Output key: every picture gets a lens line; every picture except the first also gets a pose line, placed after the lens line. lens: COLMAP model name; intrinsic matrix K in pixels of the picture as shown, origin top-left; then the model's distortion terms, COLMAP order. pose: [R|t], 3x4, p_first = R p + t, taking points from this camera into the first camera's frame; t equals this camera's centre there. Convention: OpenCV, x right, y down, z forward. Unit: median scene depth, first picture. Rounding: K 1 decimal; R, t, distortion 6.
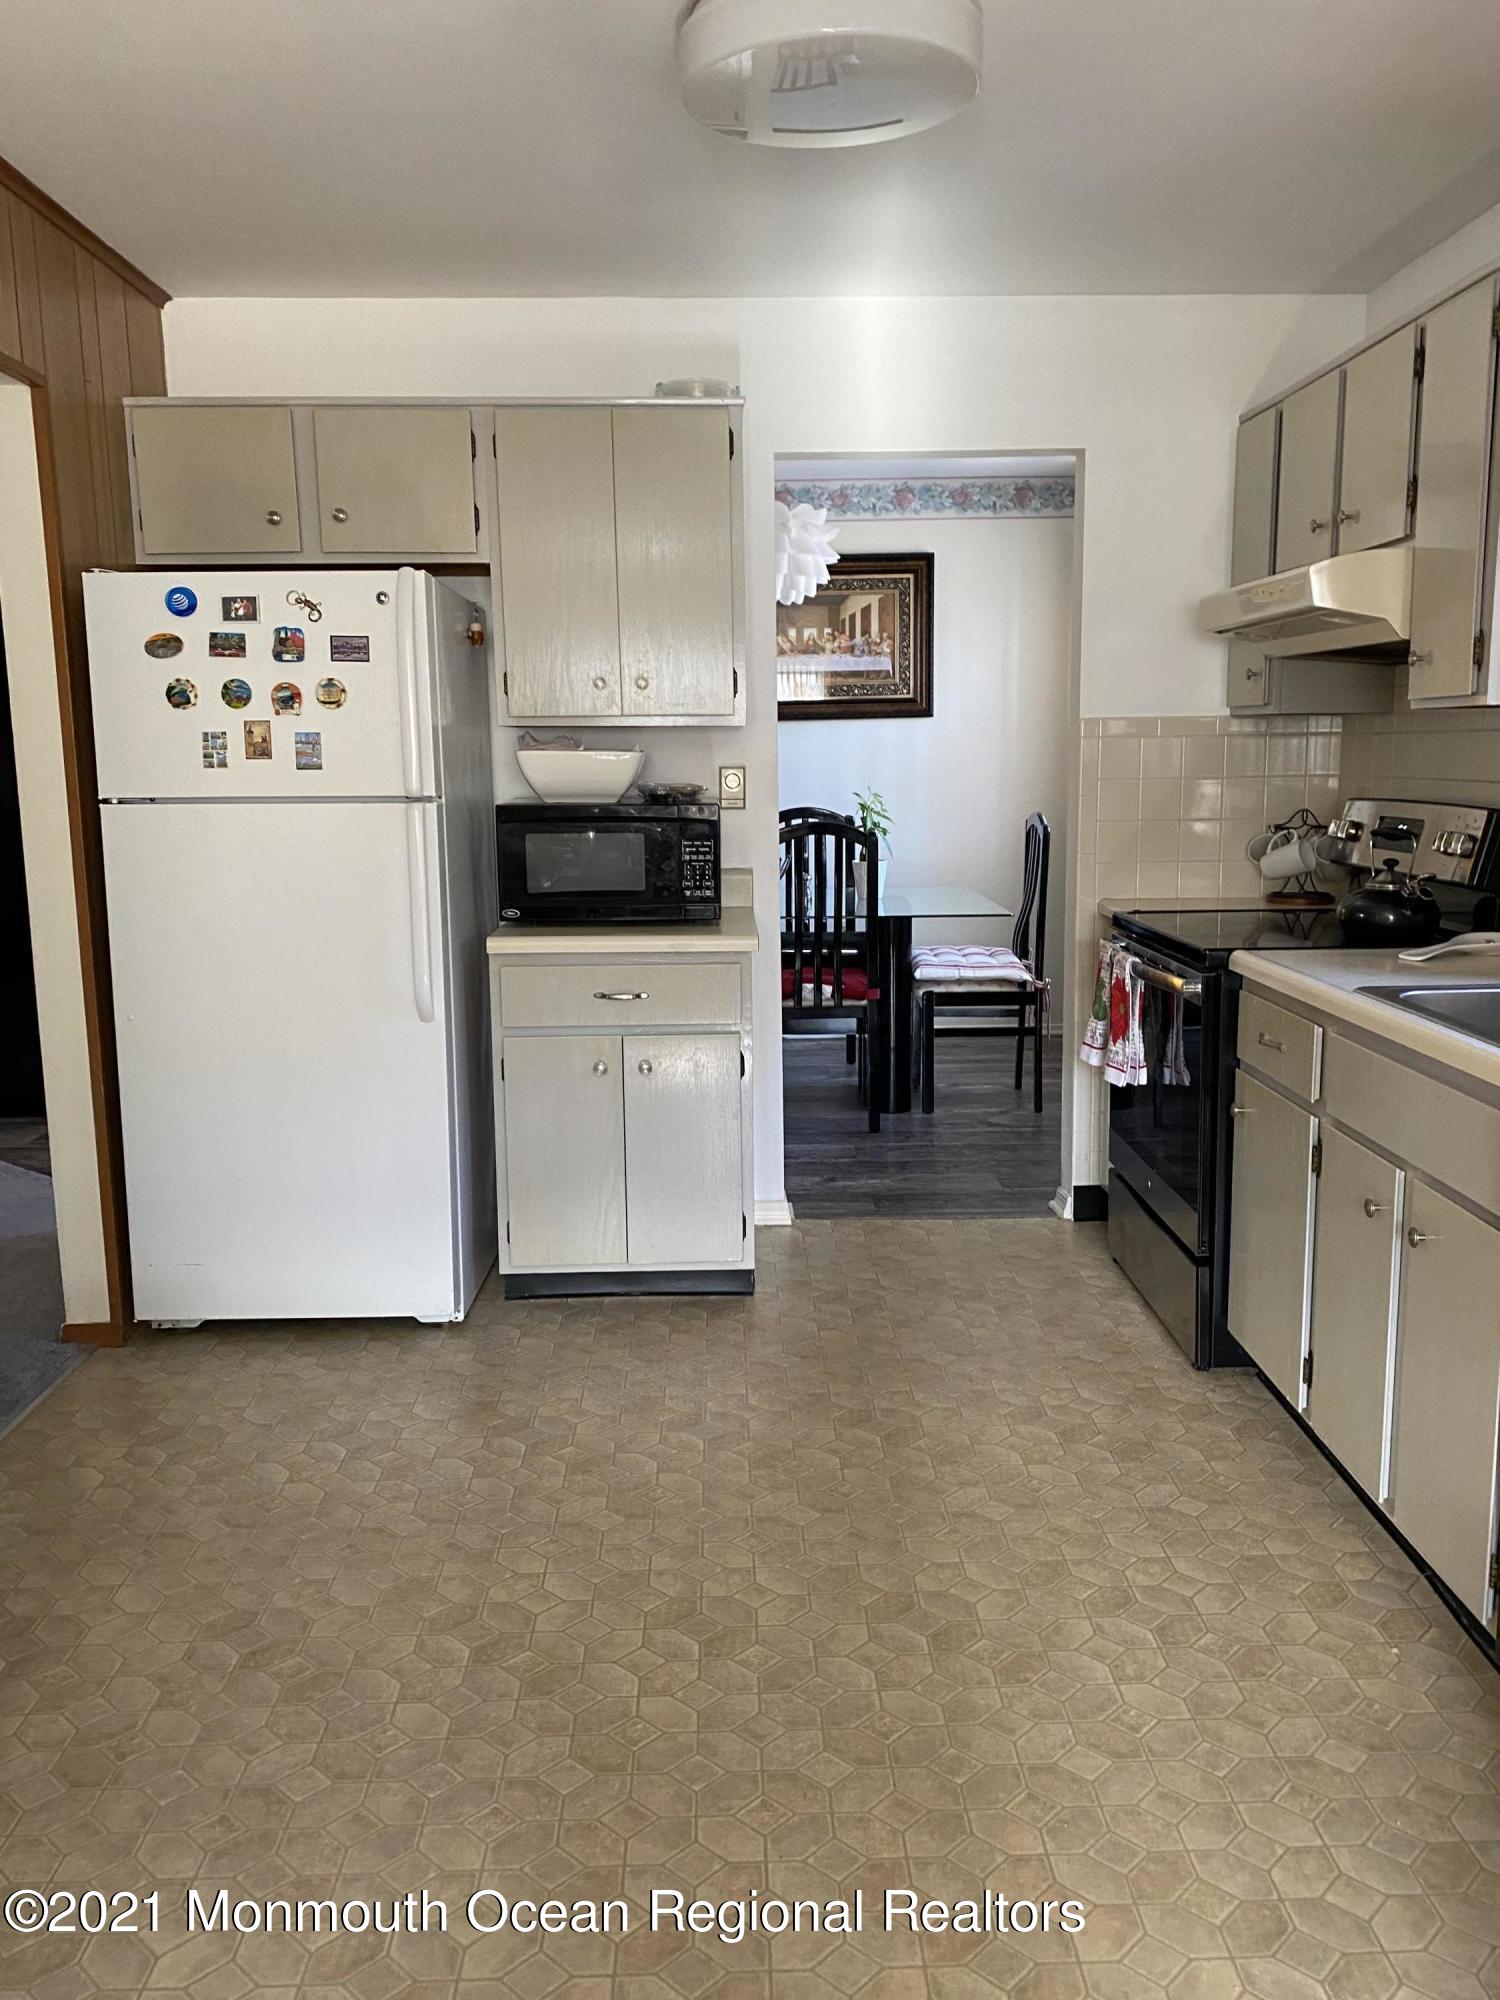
lens RADIAL K [[1518.5, 0, 749.2], [0, 1518.5, 995.1], [0, 0, 1]] dist [0.014938, 0.000842]
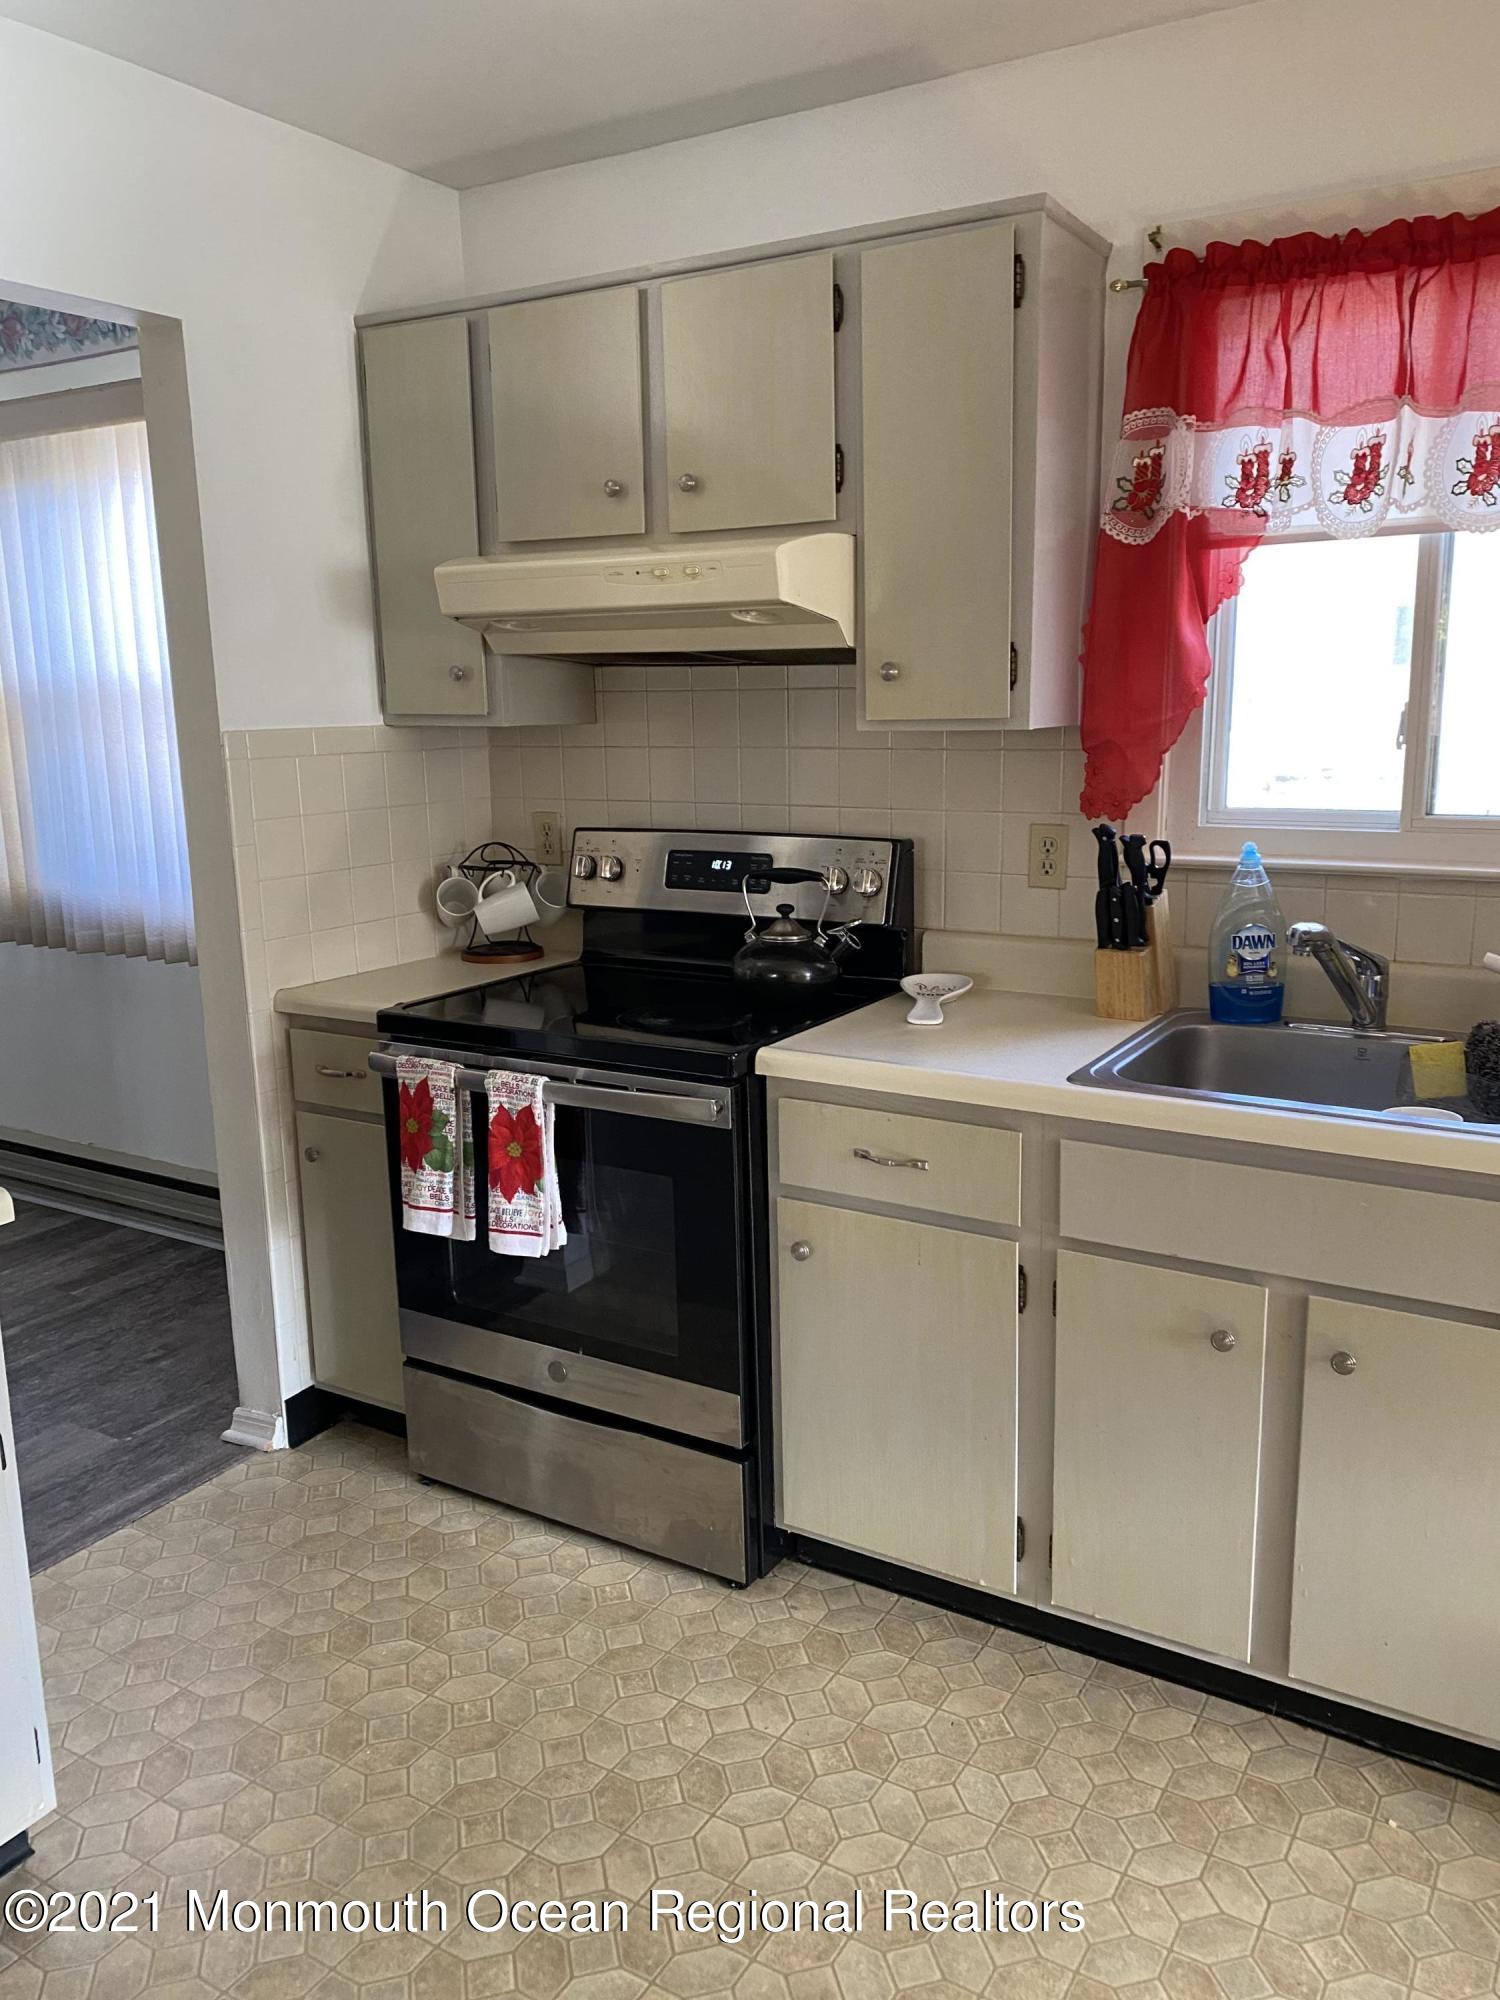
lens RADIAL K [[1518.5, 0, 752.4], [0, 1518.5, 1004.5], [0, 0, 1]] dist [0.014938, 0.000842]
pose [[0.523291, -0.162771, 0.836464, -0.282897], [0.142601, 0.984473, 0.102362, -0.116470], [-0.840138, 0.065715, 0.538378, 0.532818]]
